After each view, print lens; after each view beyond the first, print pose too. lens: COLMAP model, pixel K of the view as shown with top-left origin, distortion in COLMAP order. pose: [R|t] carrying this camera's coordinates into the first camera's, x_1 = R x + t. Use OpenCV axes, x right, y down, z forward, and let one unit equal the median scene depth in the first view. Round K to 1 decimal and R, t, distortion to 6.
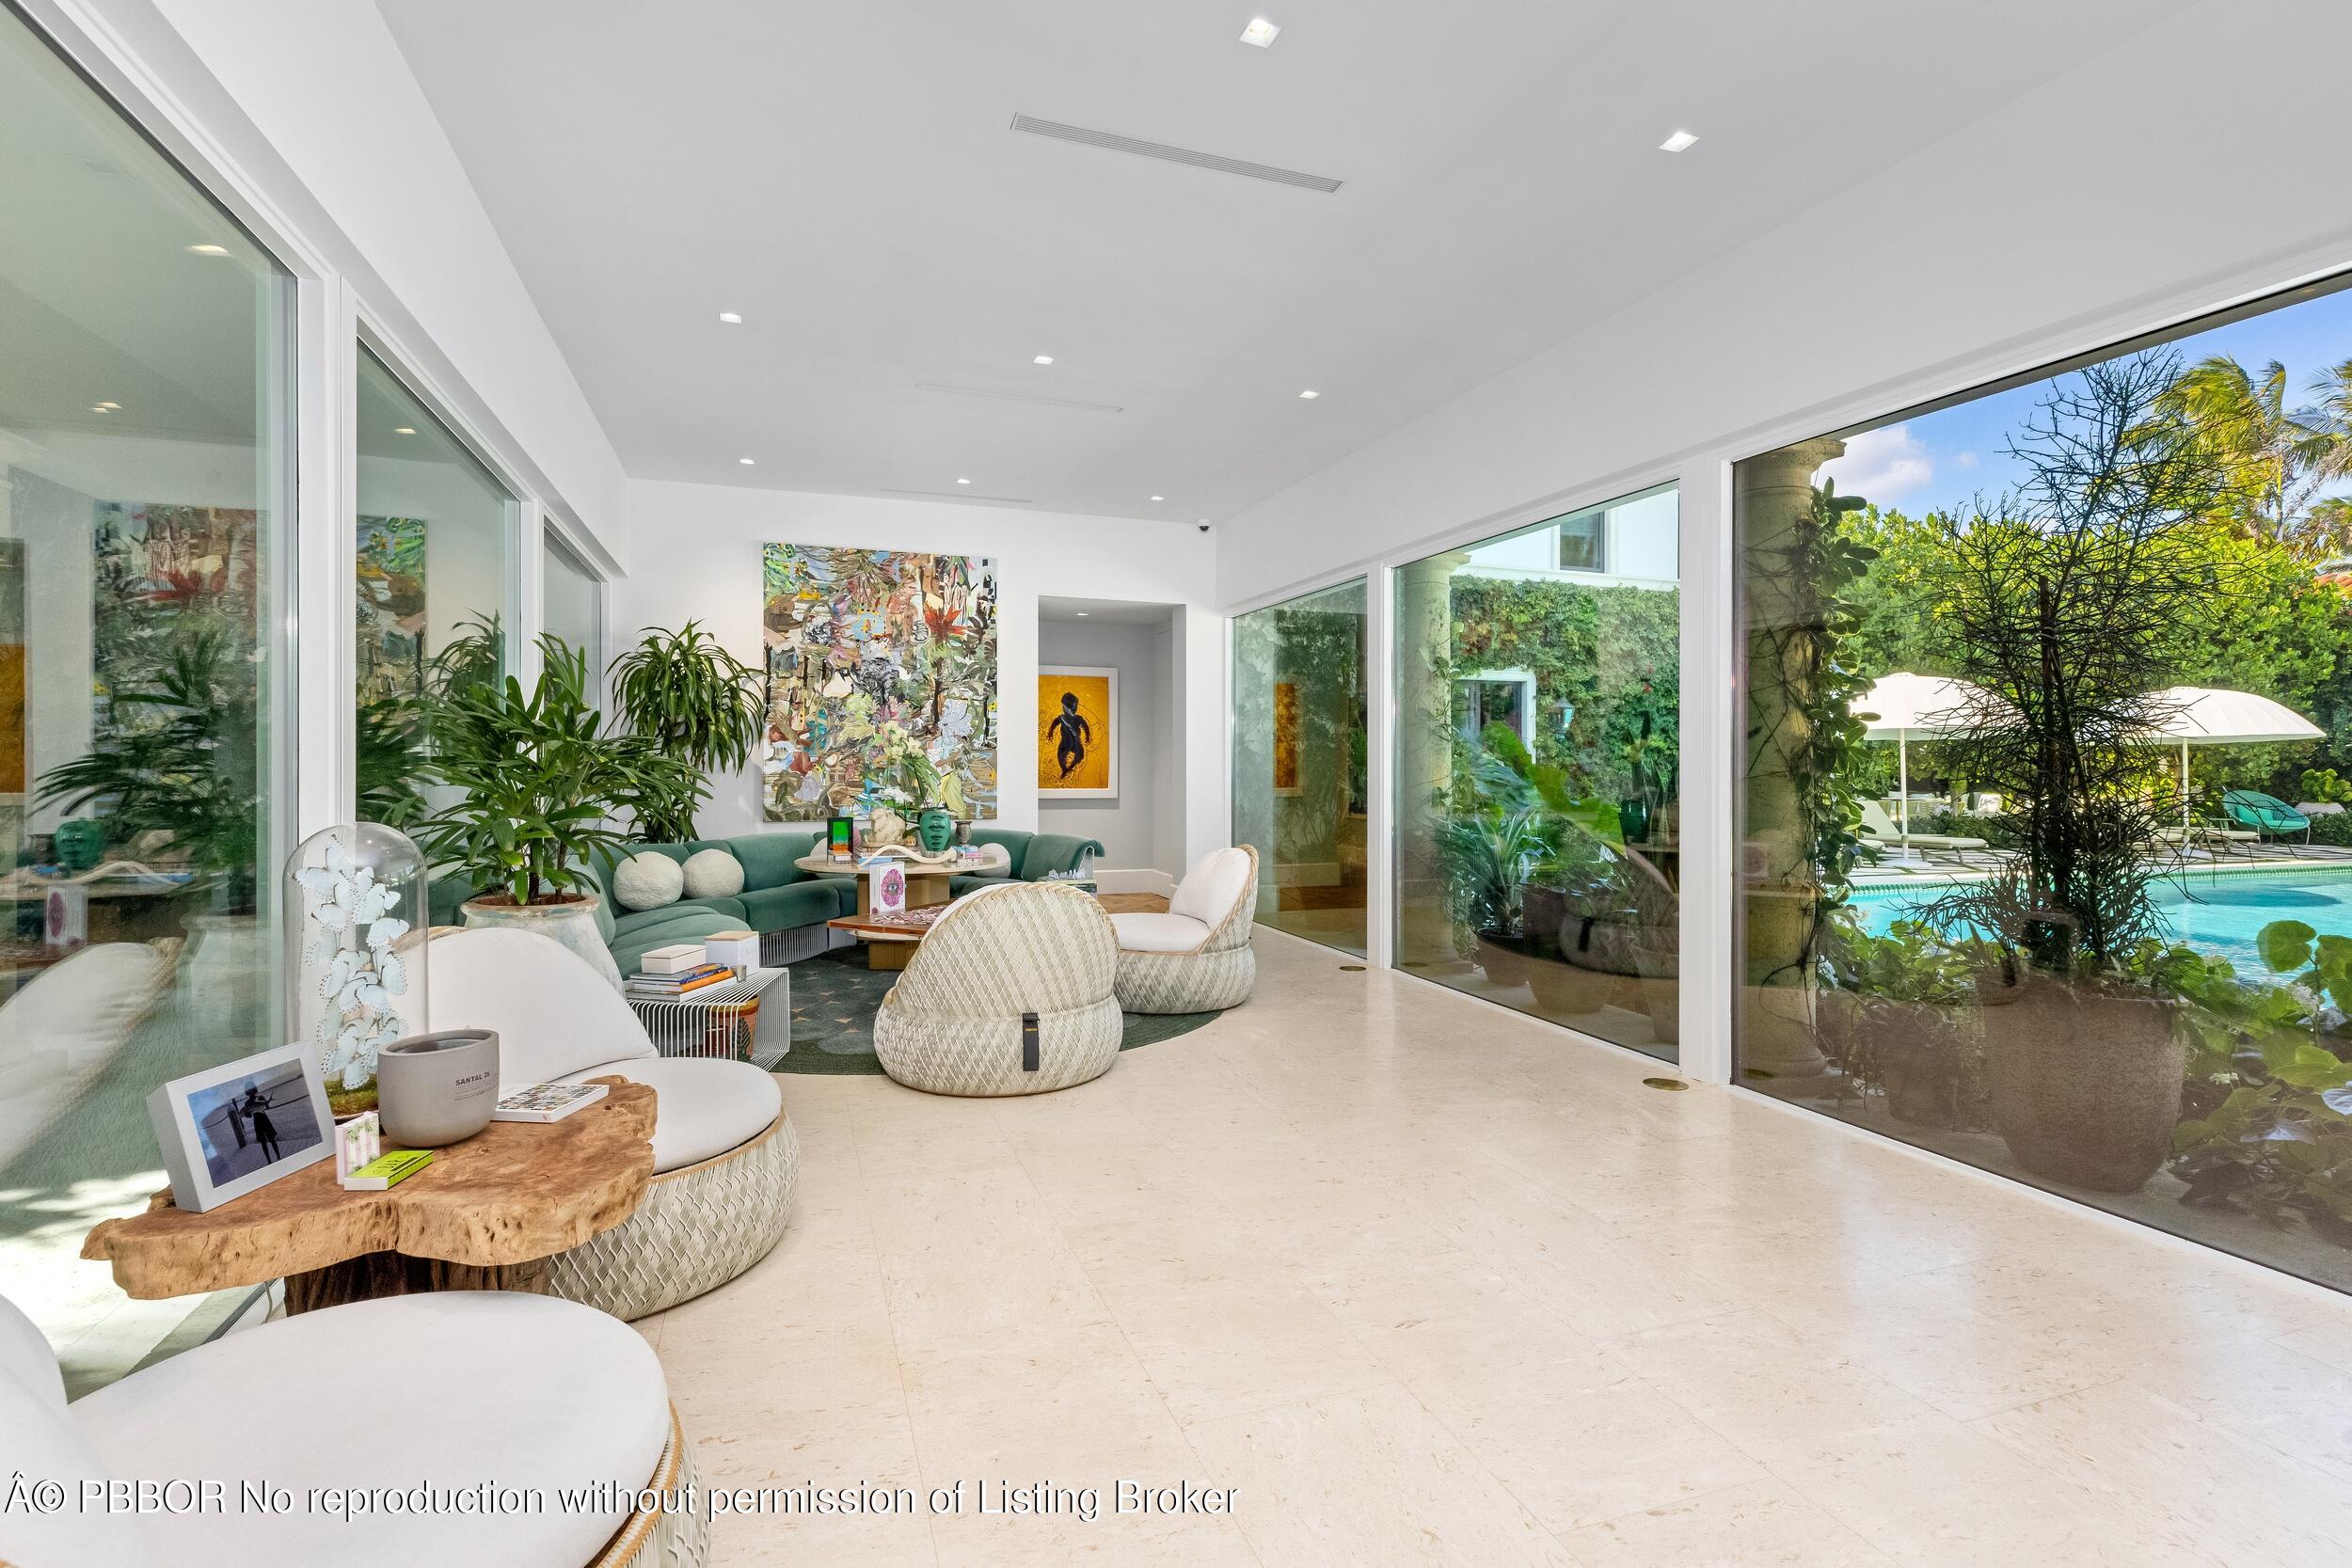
lens RADIAL K [[1077.5, 0, 1178.1], [0, 1077.5, 774.4], [0, 0, 1]] dist [-0.000463, -0.000013]
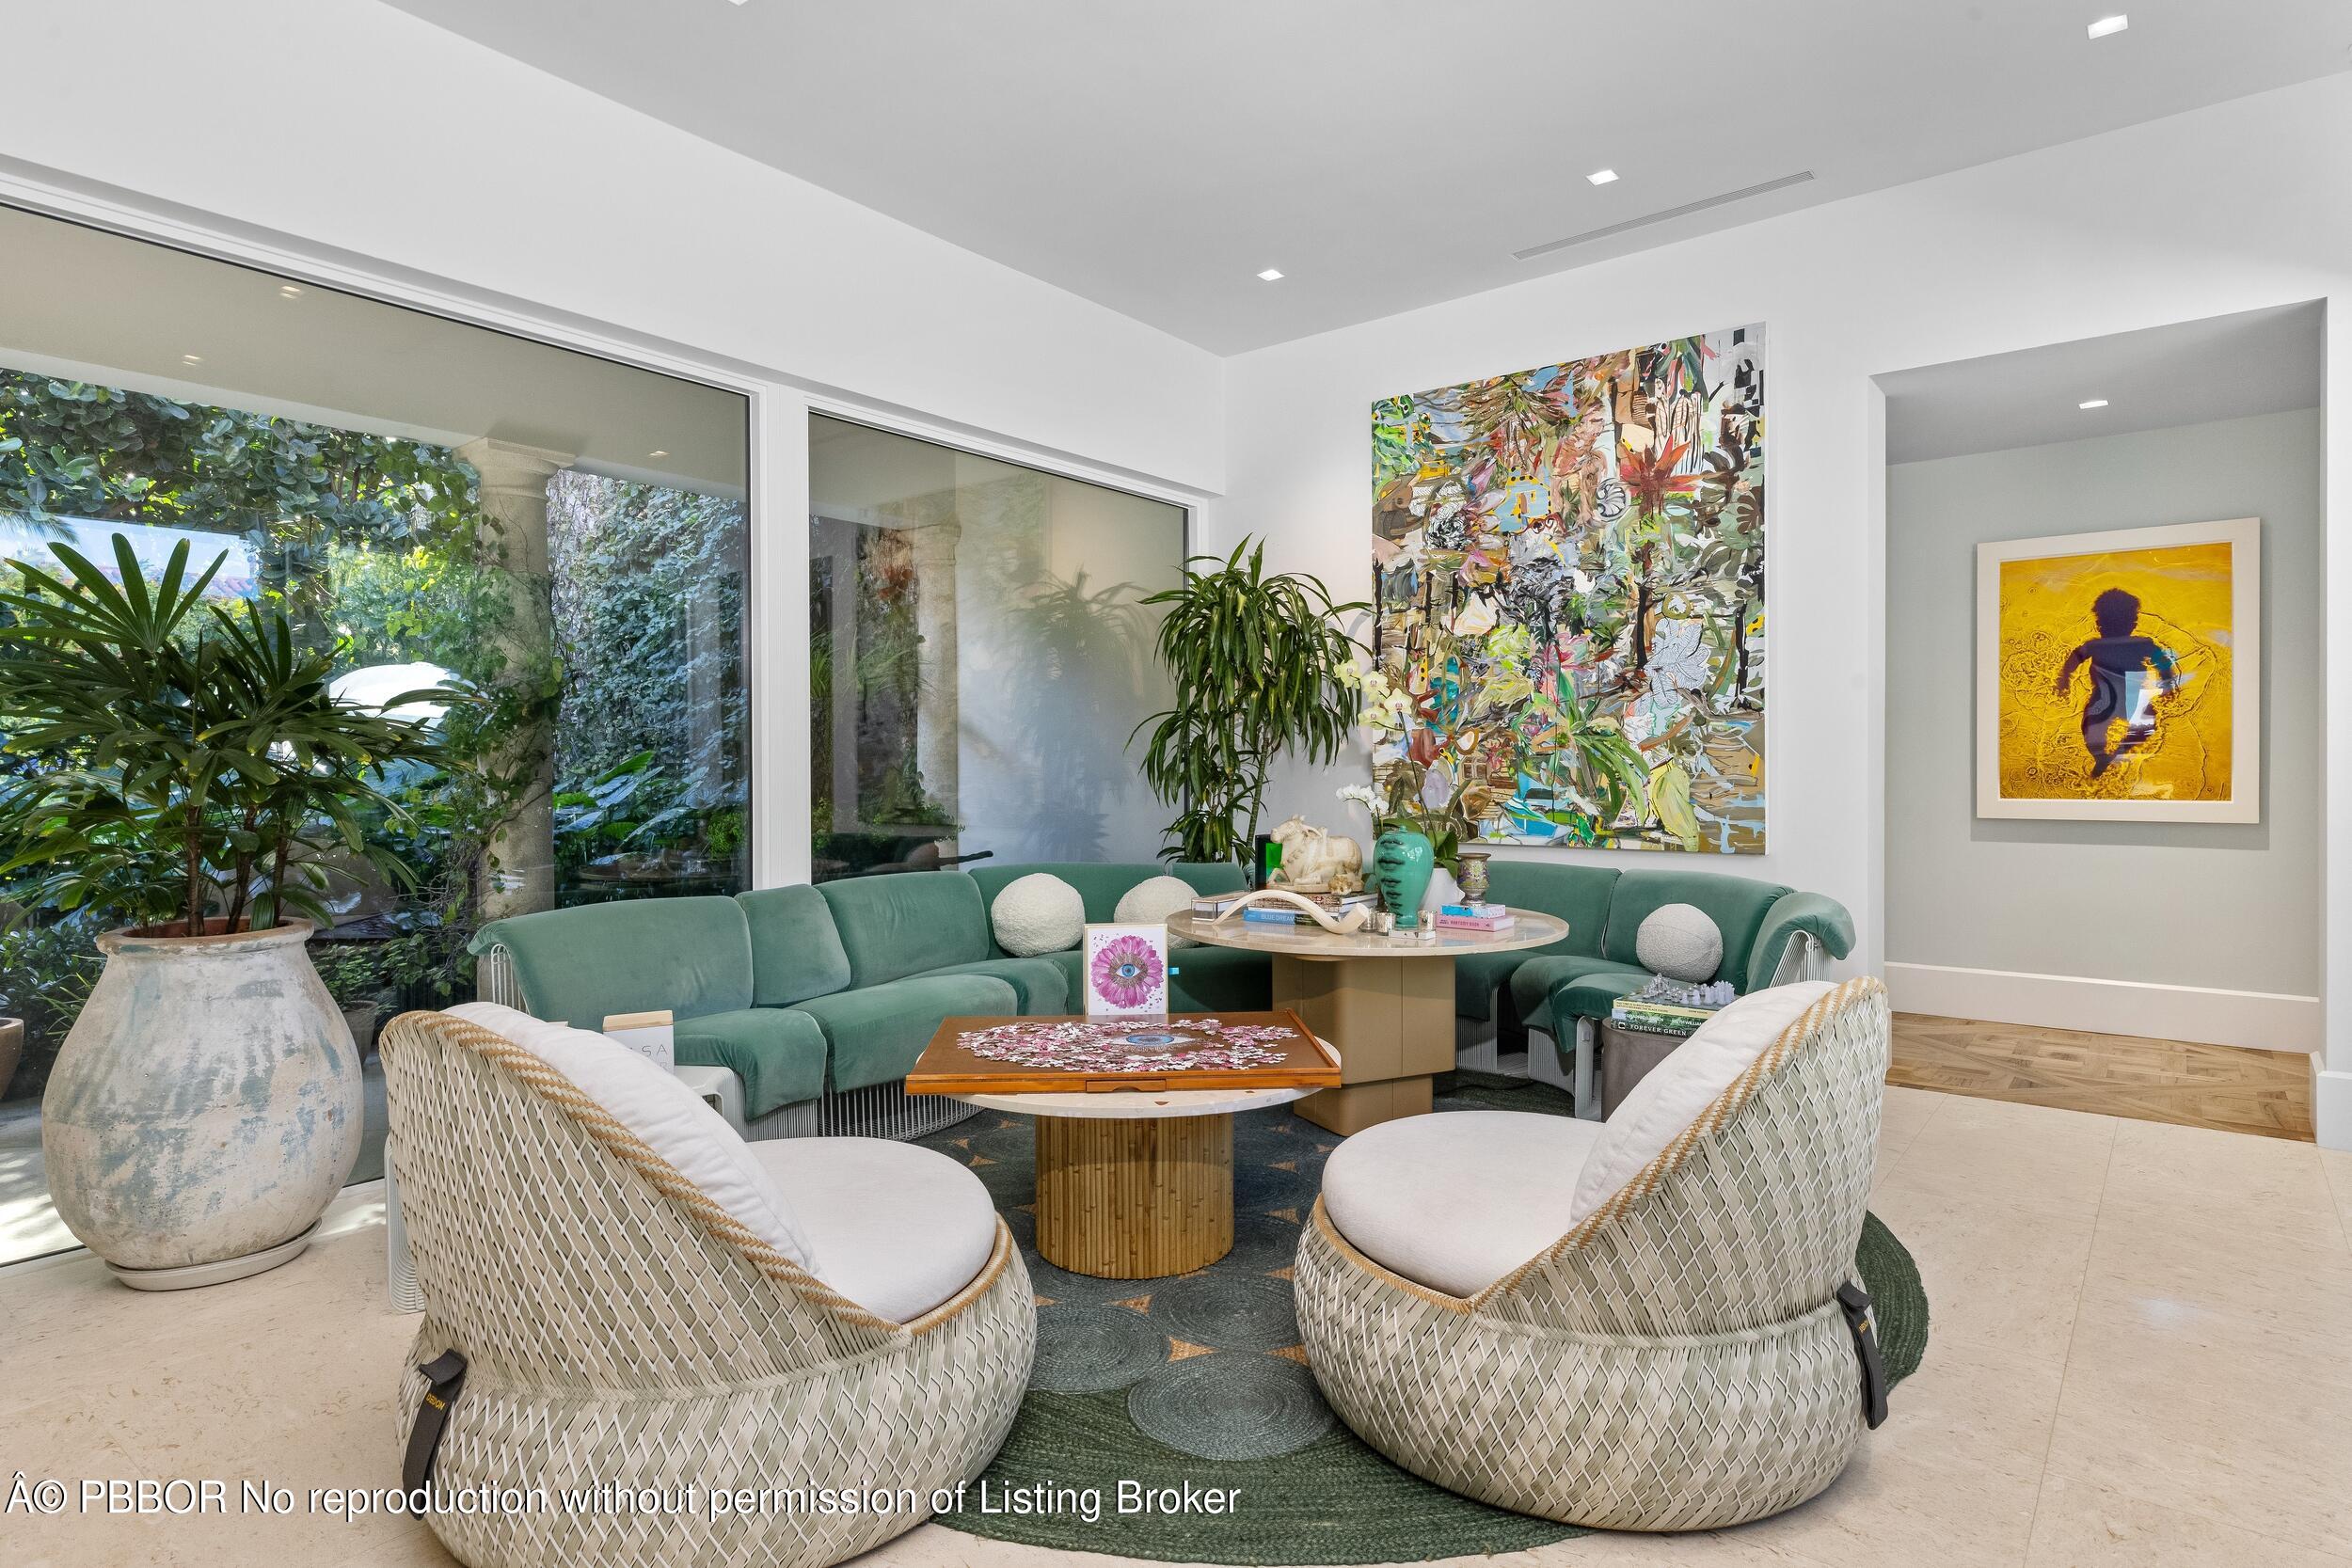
lens RADIAL K [[1271.5, 0, 1179.5], [0, 1271.5, 785.5], [0, 0, 1]] dist [0.002279, 0.000138]
pose [[0.525262, 0.004416, -0.850929, 0.189802], [-0.005986, 0.999981, 0.001494, 0.010753], [0.850919, 0.004309, 0.525279, 0.488387]]
